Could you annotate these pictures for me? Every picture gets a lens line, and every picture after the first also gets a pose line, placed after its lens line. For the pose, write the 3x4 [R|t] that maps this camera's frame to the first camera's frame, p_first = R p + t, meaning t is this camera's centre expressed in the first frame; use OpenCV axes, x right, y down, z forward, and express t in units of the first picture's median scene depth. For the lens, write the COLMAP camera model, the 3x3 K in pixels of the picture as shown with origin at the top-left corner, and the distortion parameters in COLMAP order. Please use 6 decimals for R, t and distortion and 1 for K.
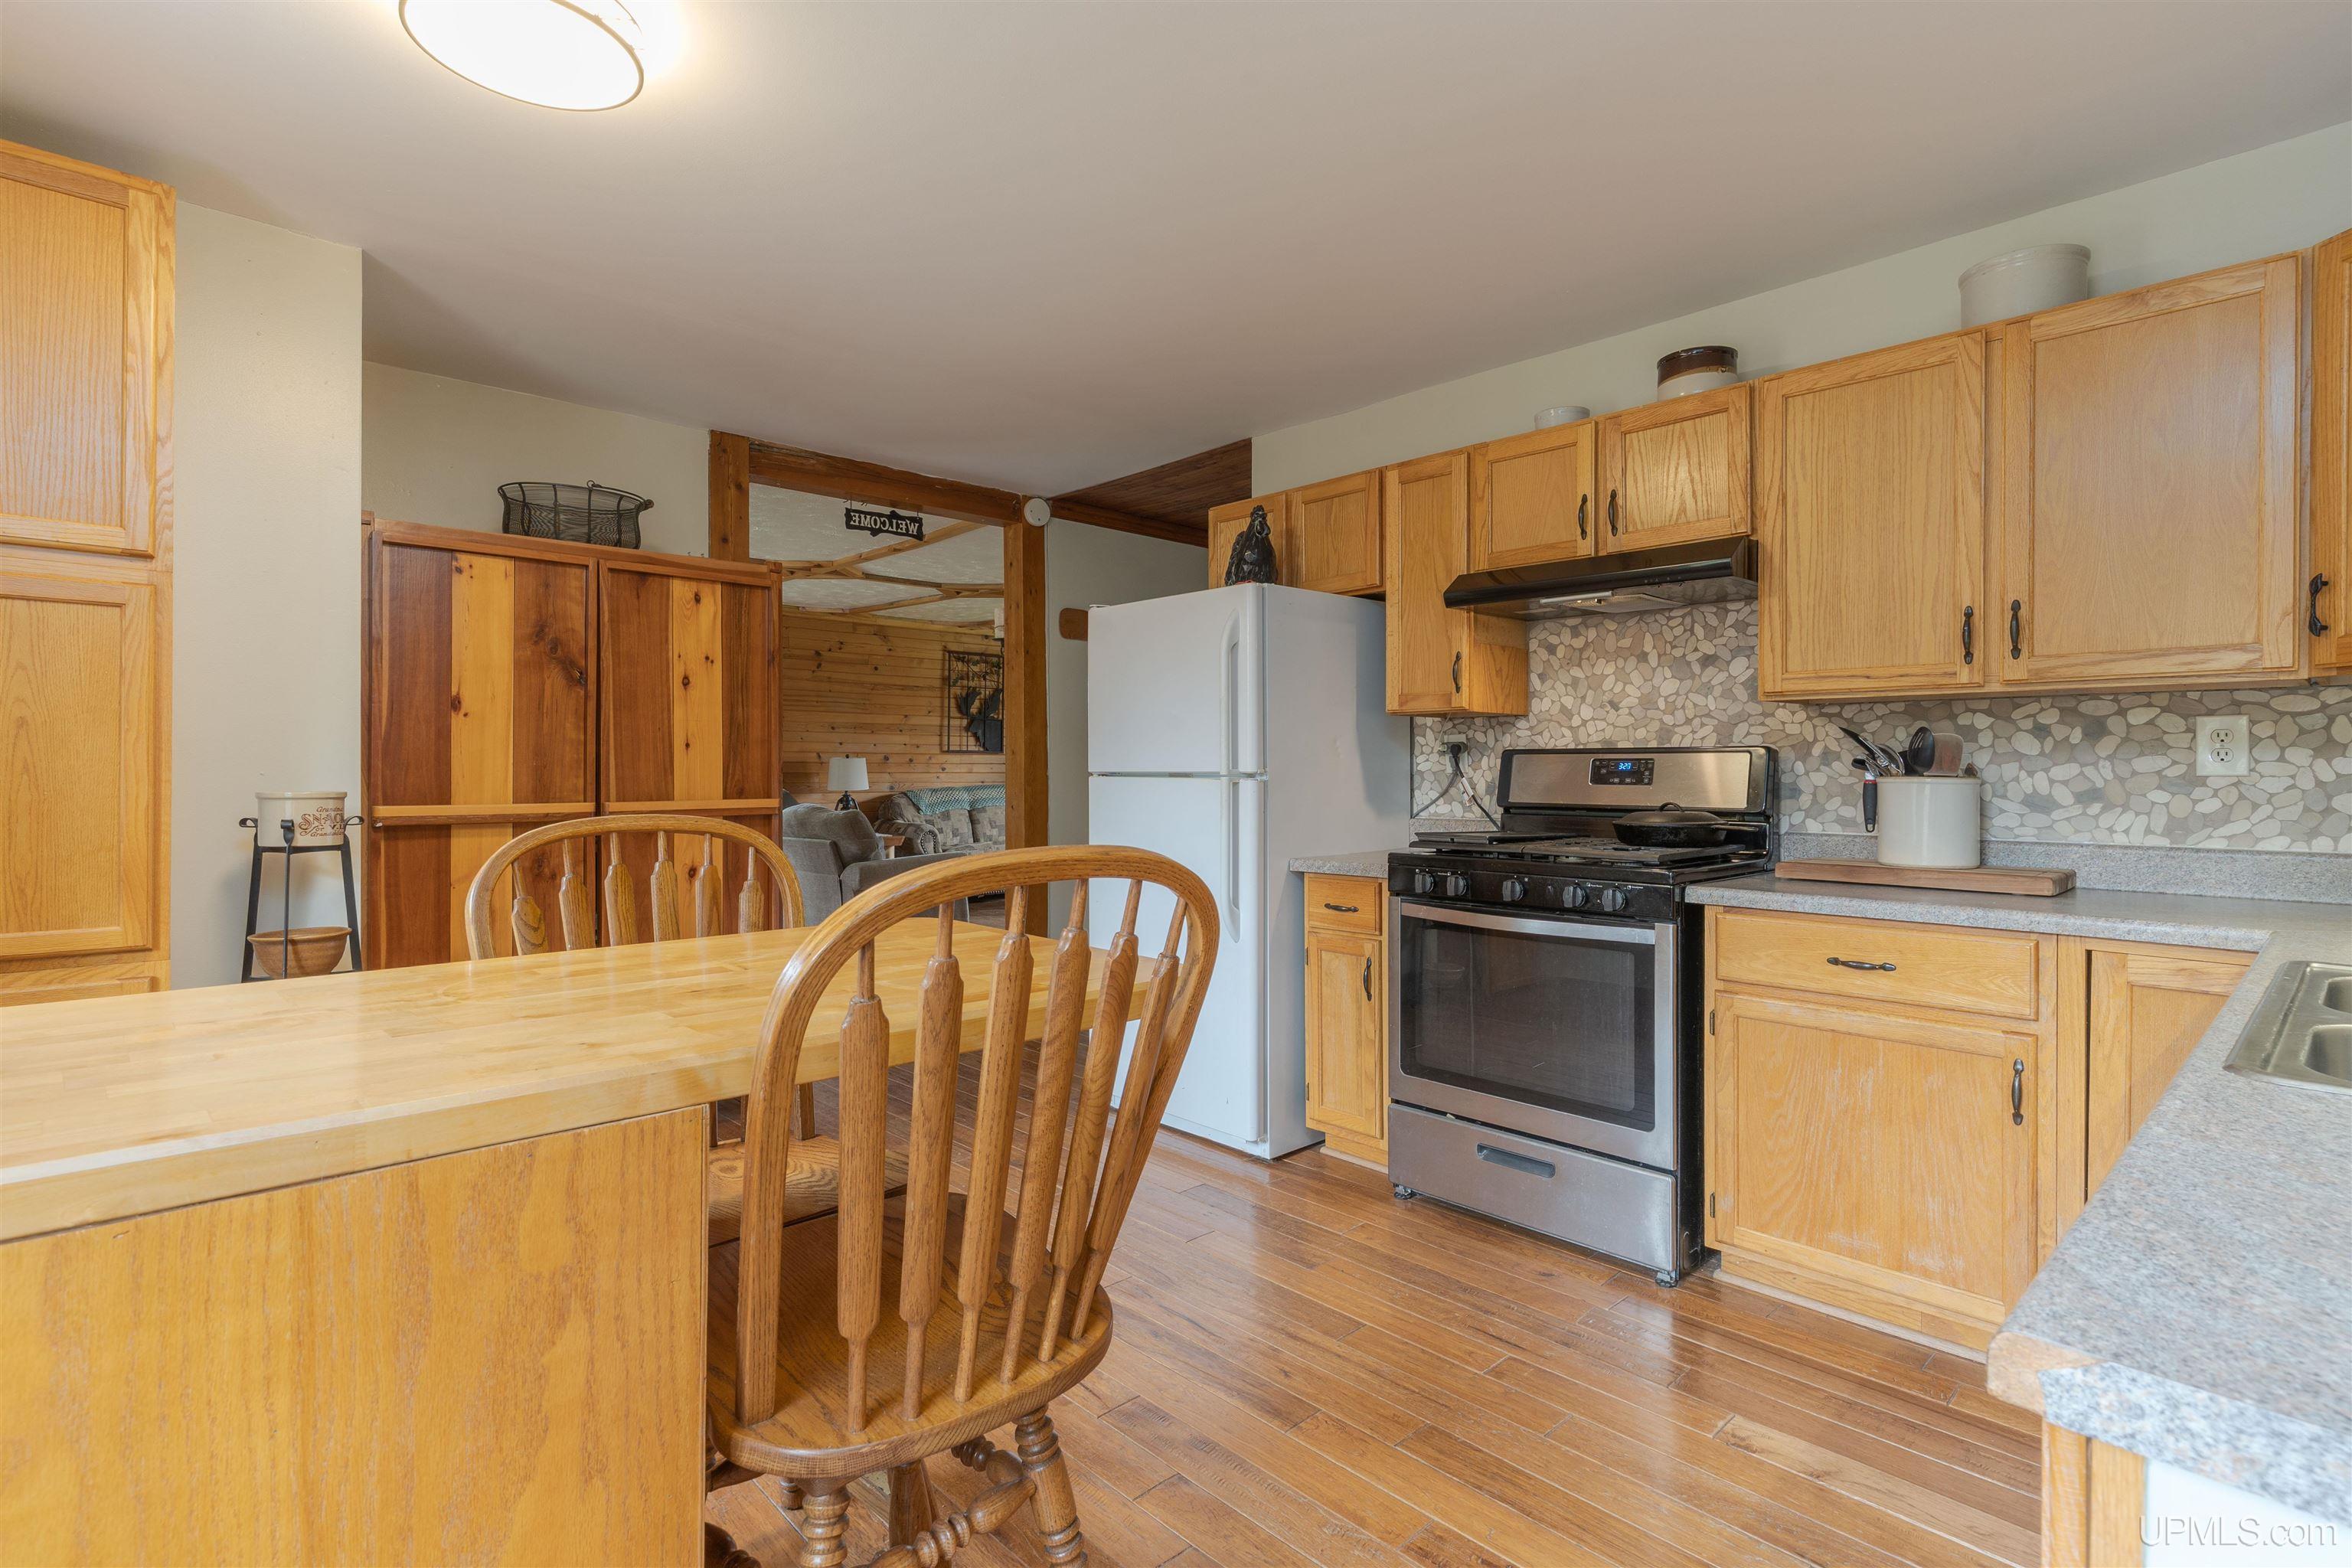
lens RADIAL K [[1131.9, 0, 1165.4], [0, 1131.9, 777.8], [0, 0, 1]] dist [0.004597, -0.001530]
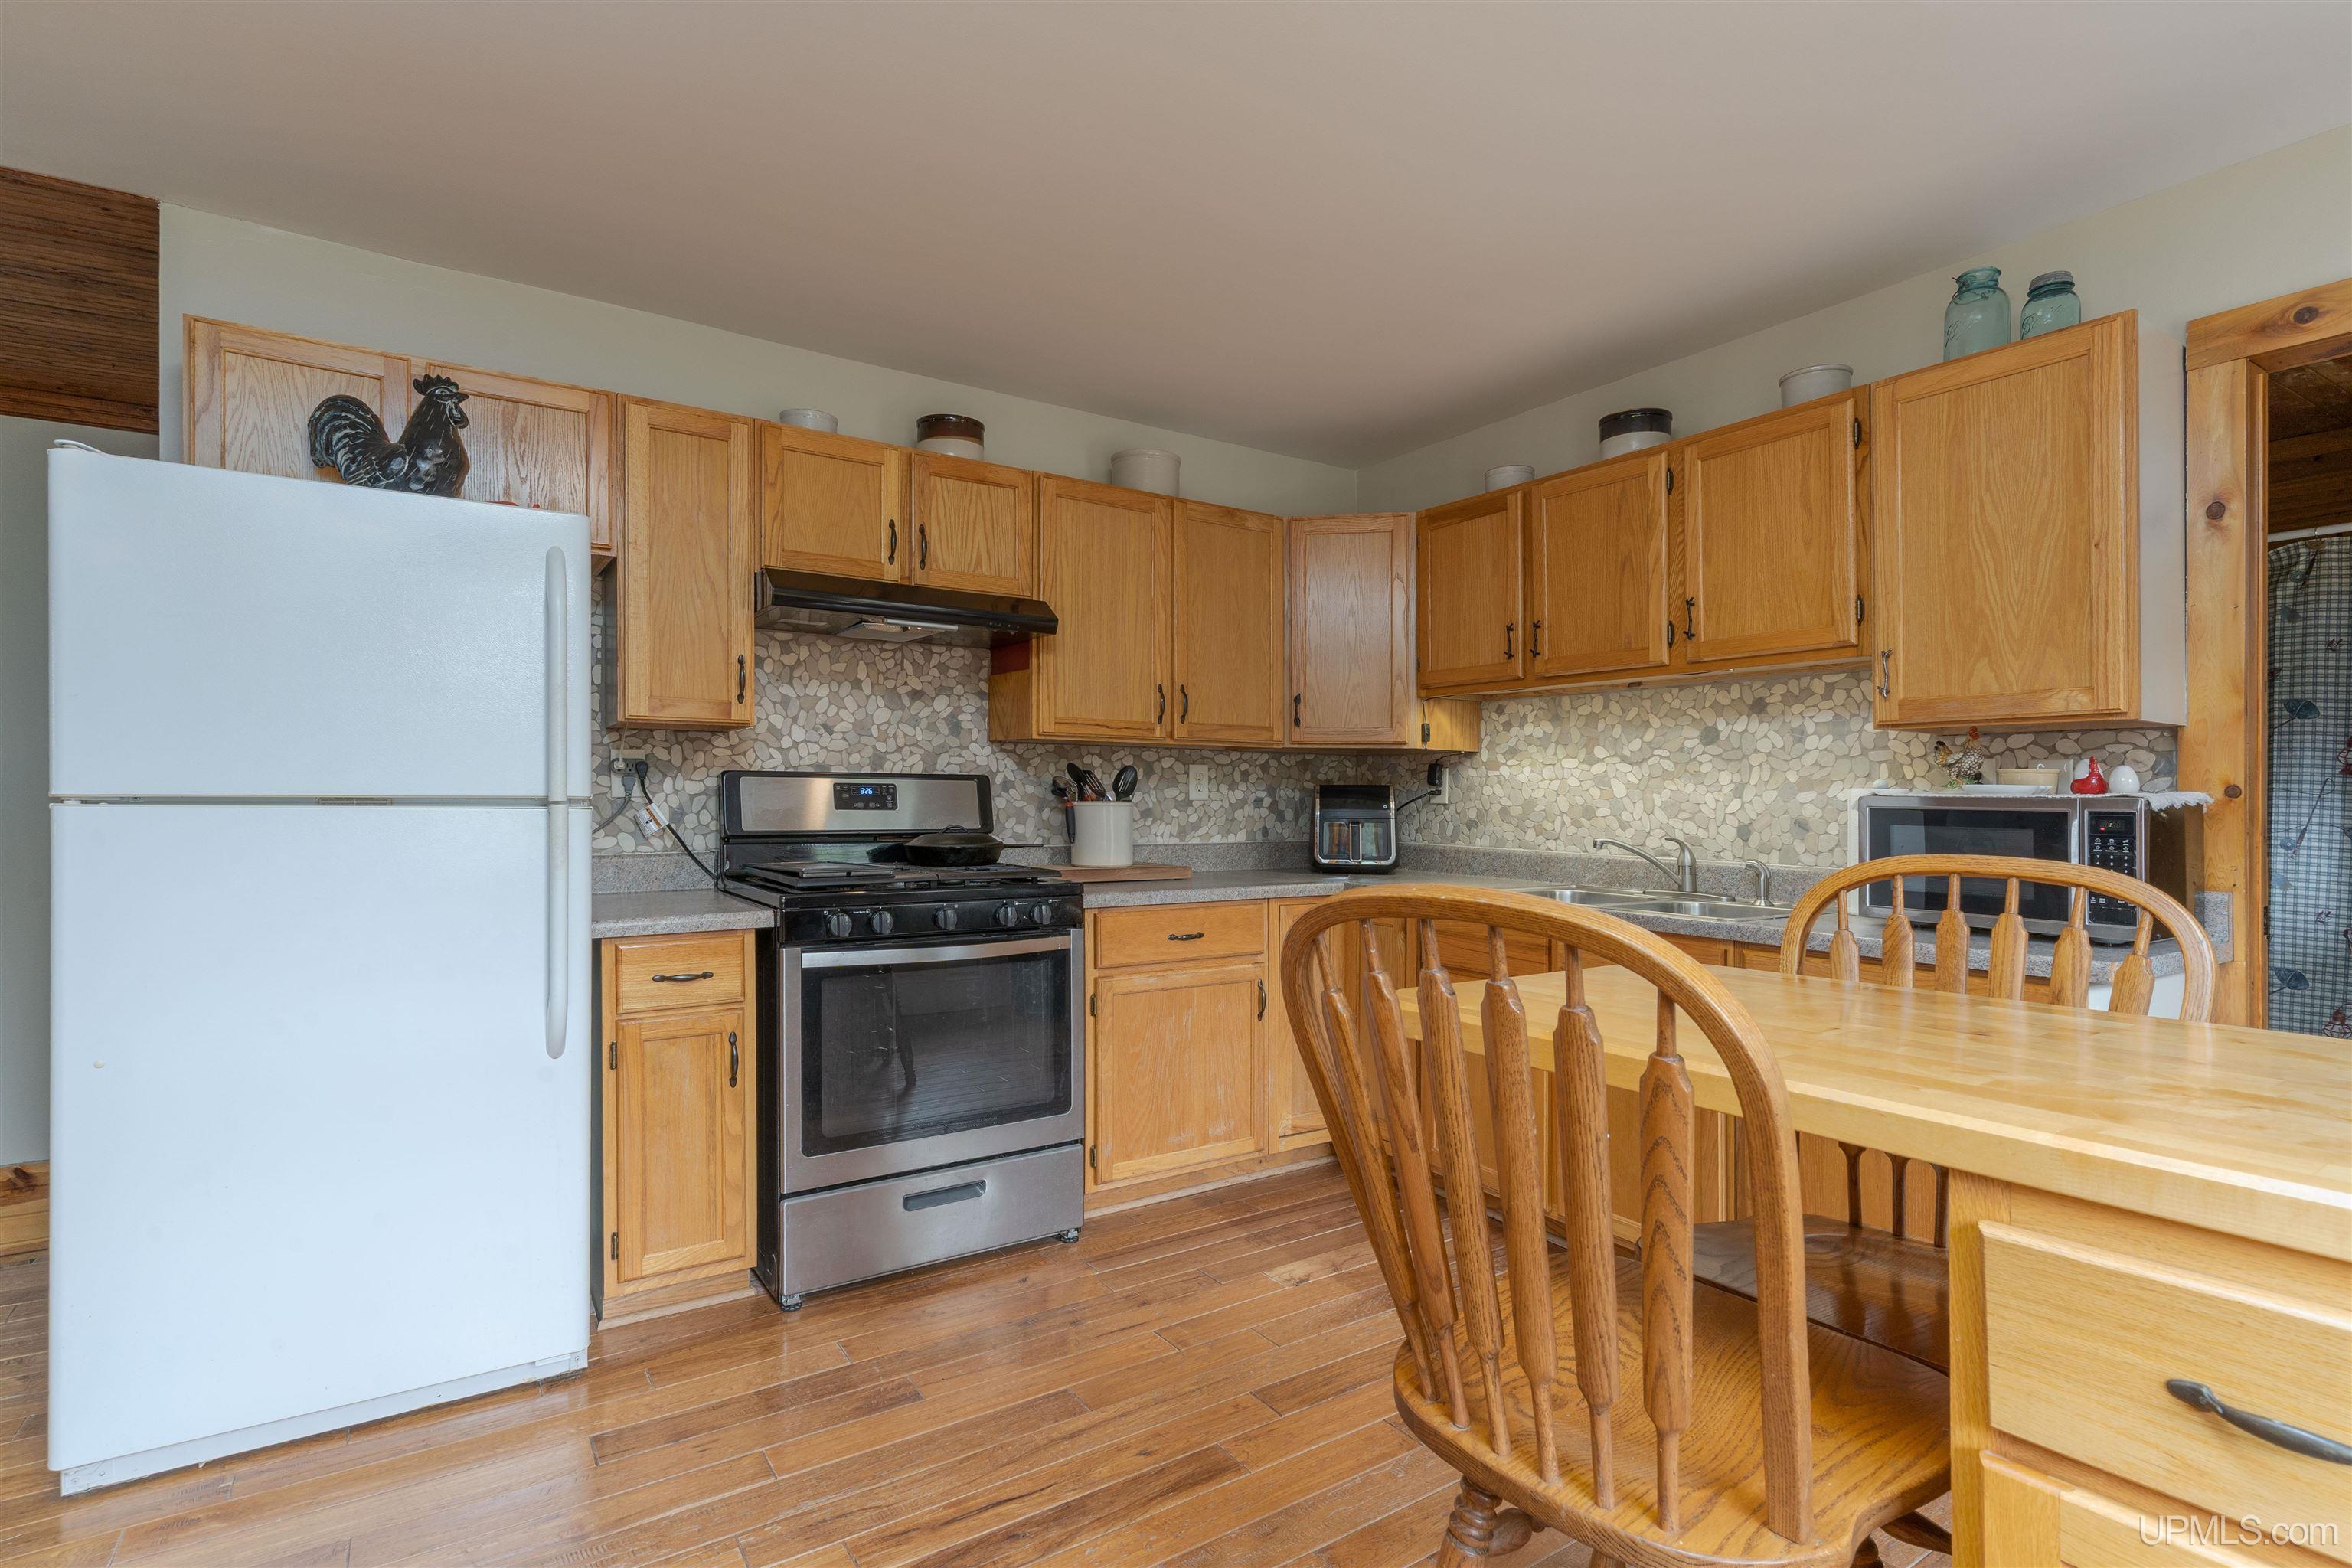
lens RADIAL K [[1131.9, 0, 1171.2], [0, 1131.9, 792.2], [0, 0, 1]] dist [0.004597, -0.001530]
pose [[0.165903, 0.002154, 0.986140, -0.551986], [-0.000832, 0.999998, -0.002044, -0.007460], [-0.986142, -0.000482, 0.165904, 0.568896]]
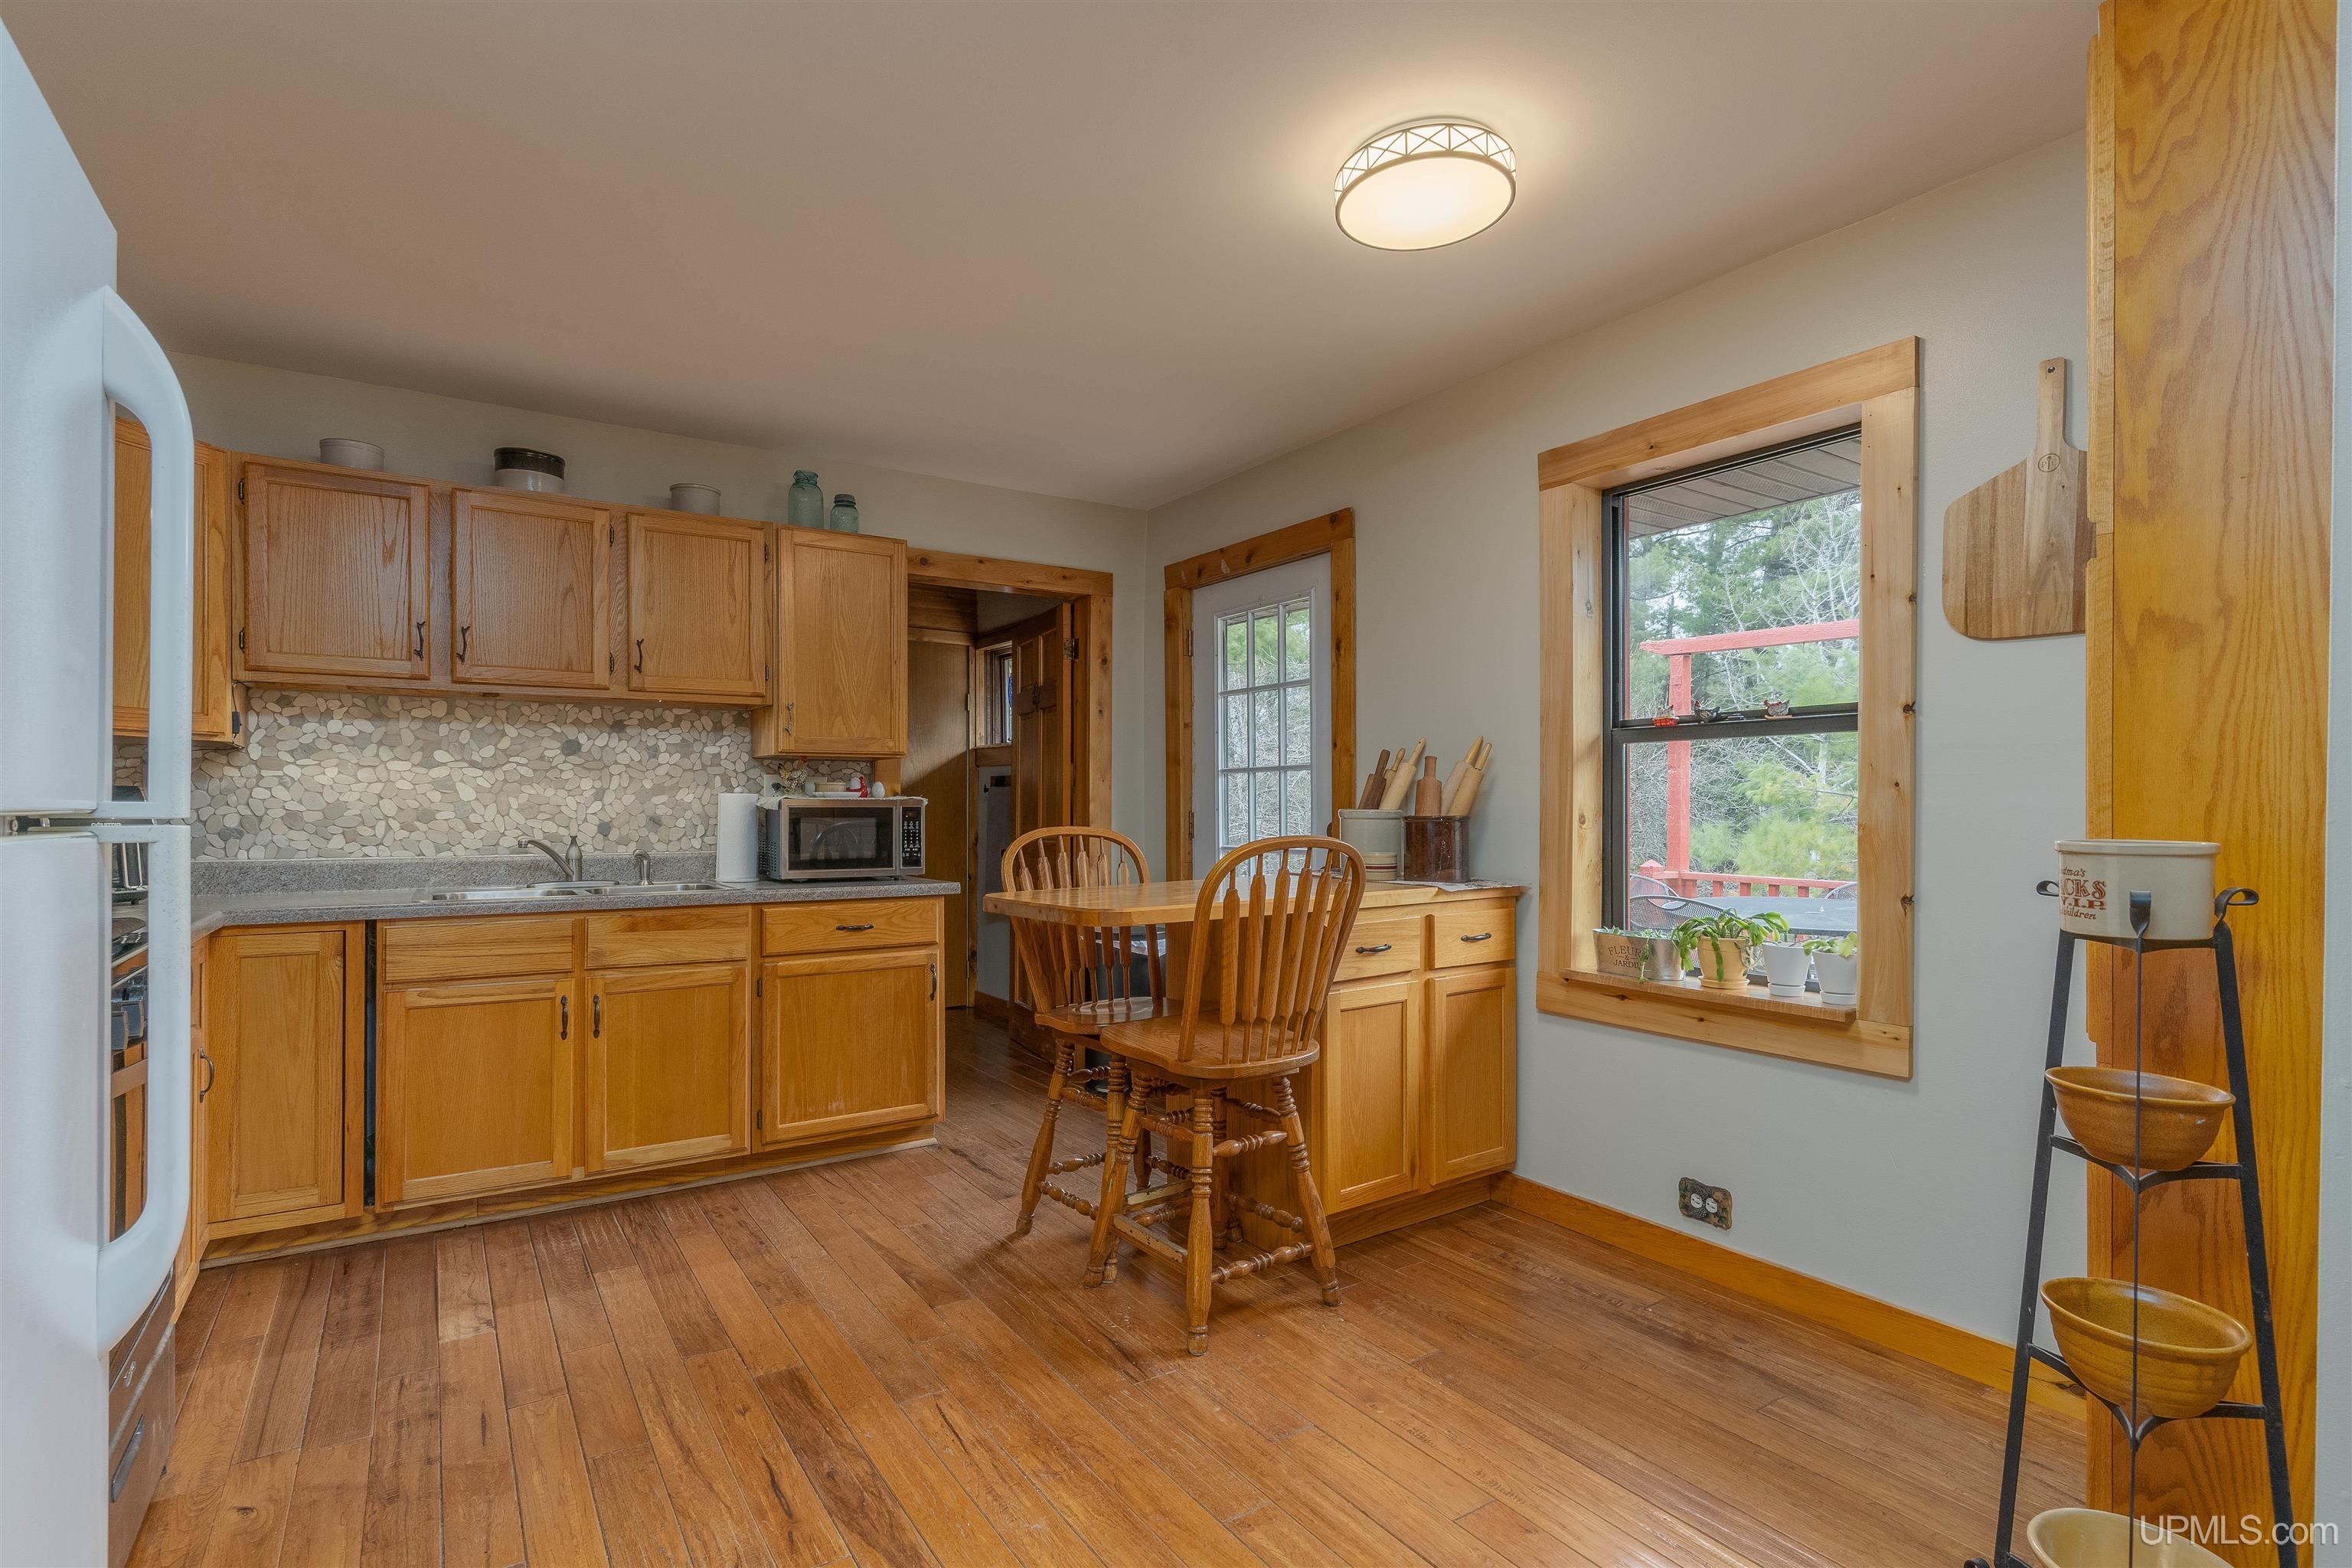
lens RADIAL K [[1131.9, 0, 1178.3], [0, 1131.9, 807.8], [0, 0, 1]] dist [0.004597, -0.001530]
pose [[-0.987529, -0.002768, 0.157414, -0.290311], [-0.000992, 0.999935, 0.011356, -0.011565], [-0.157435, 0.011058, -0.987467, 1.332468]]
